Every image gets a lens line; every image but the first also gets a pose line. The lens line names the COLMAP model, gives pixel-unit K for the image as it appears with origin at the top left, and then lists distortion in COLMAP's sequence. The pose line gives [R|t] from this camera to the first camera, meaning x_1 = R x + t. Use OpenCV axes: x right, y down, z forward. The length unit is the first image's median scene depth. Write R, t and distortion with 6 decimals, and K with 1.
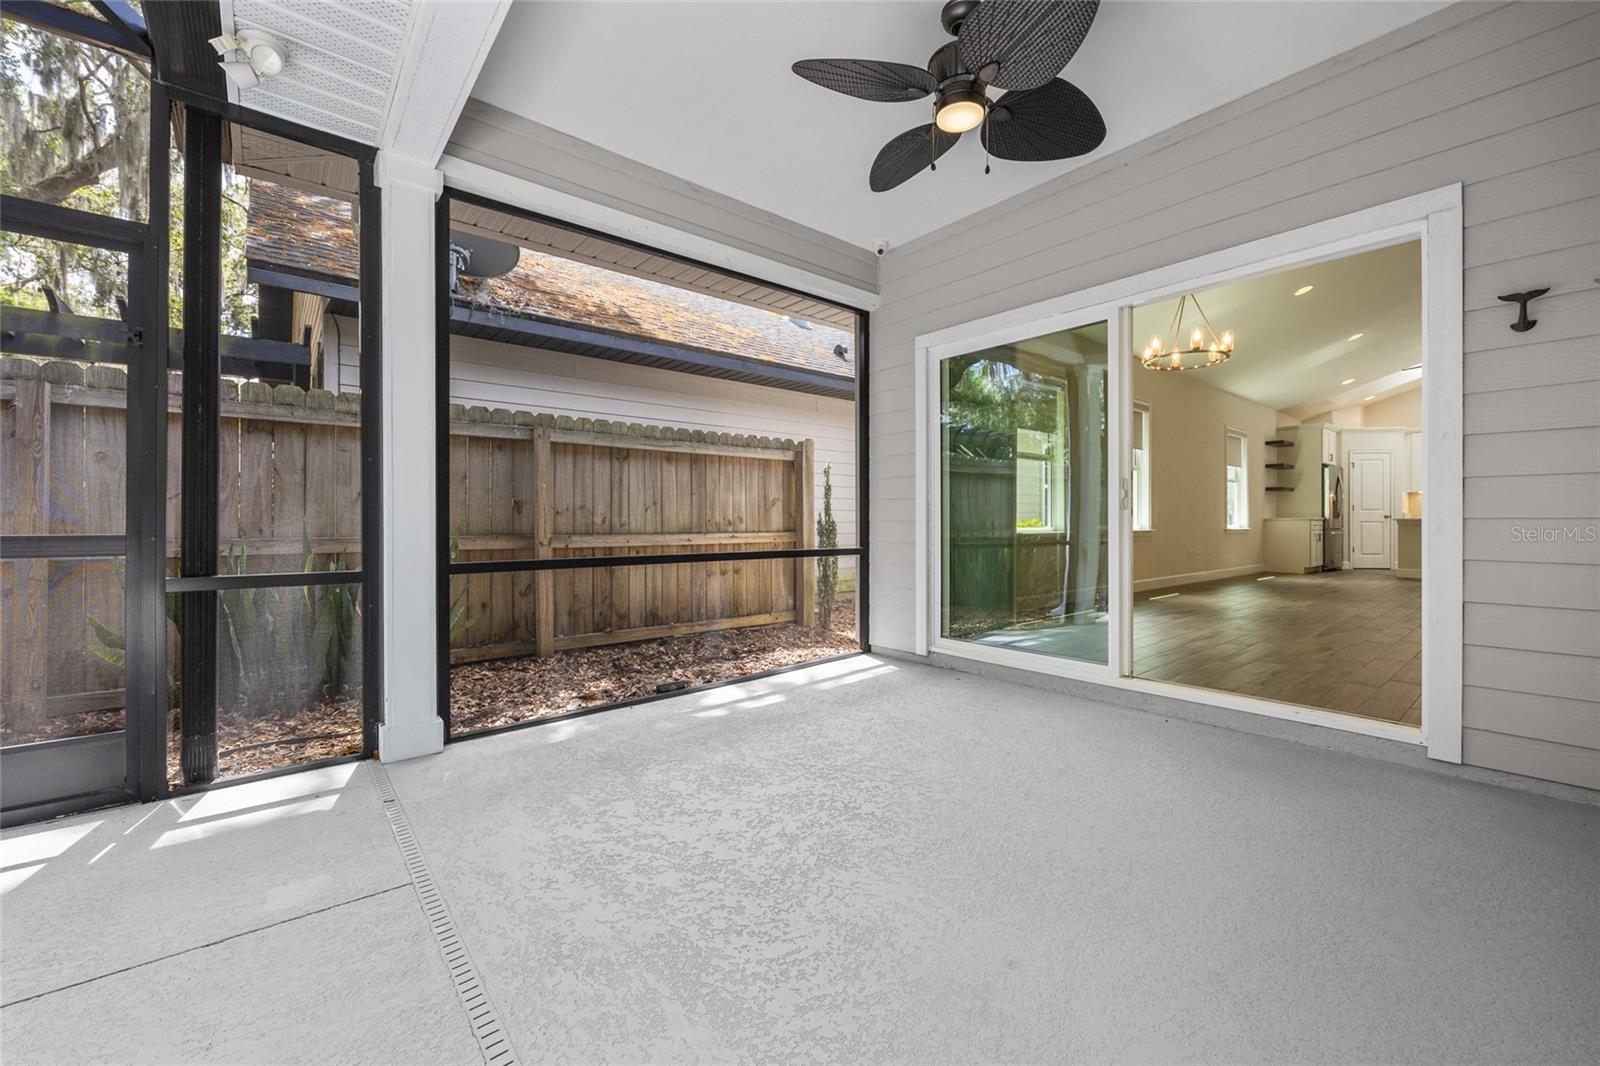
lens RADIAL K [[638.3, 0, 794.9], [0, 638.3, 522.7], [0, 0, 1]] dist [-0.003885, 0.000806]
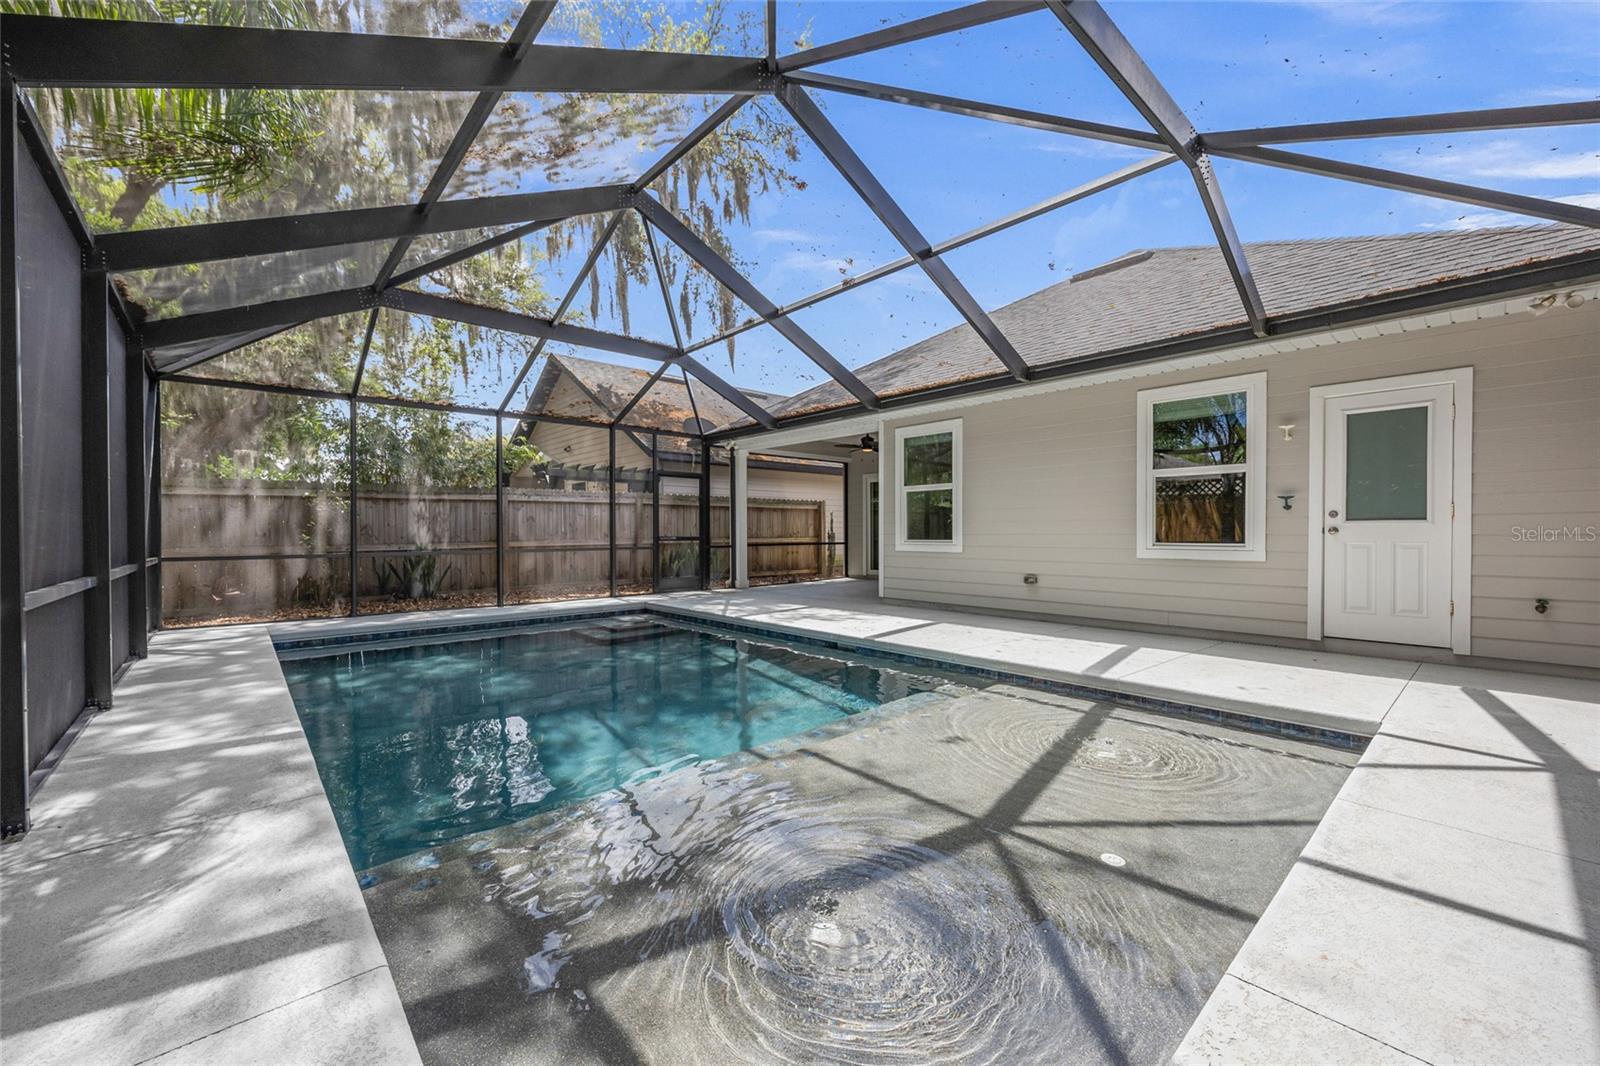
lens RADIAL K [[638.3, 0, 795.2], [0, 638.3, 539.4], [0, 0, 1]] dist [-0.003885, 0.000806]
pose [[0.999155, -0.001800, 0.041065, -0.221460], [0.001466, 0.999966, 0.008162, 0.002574], [-0.041079, -0.008095, 0.999123, -1.733877]]
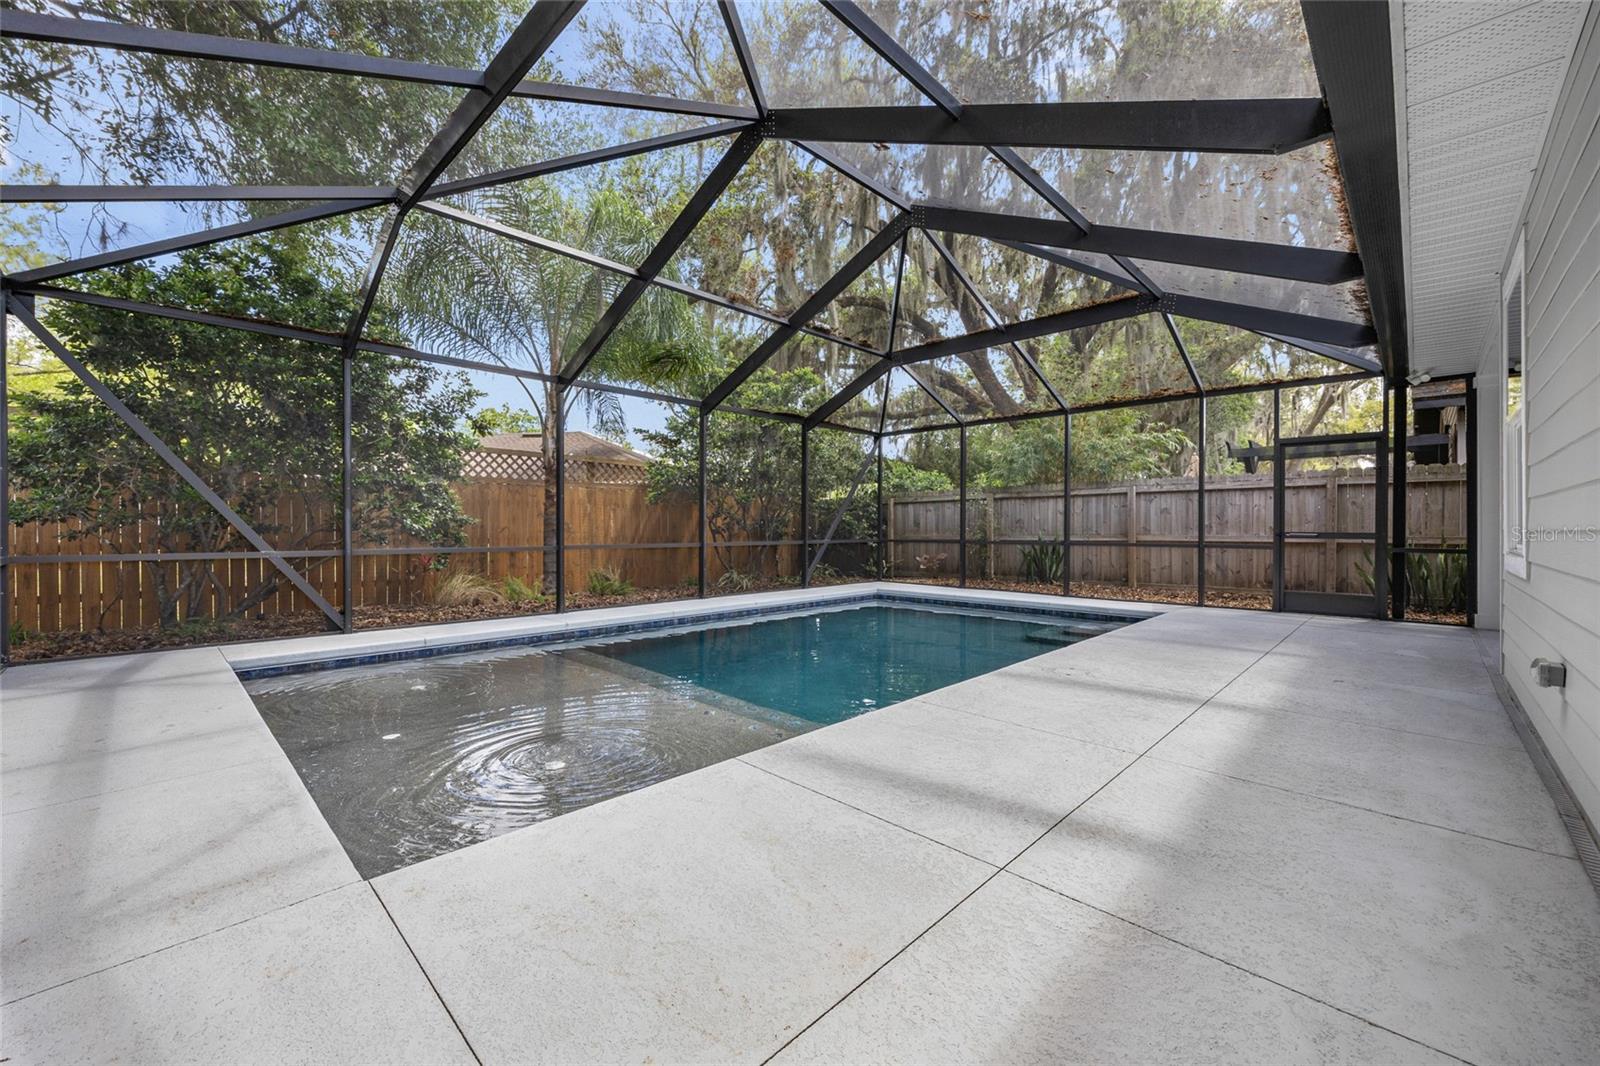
lens RADIAL K [[638.3, 0, 790.6], [0, 638.3, 527.3], [0, 0, 1]] dist [-0.003885, 0.000806]
pose [[0.094016, 0.004330, -0.995561, 0.764811], [0.000806, 0.999990, 0.004425, -0.008994], [0.995570, -0.001219, 0.094012, -0.918769]]
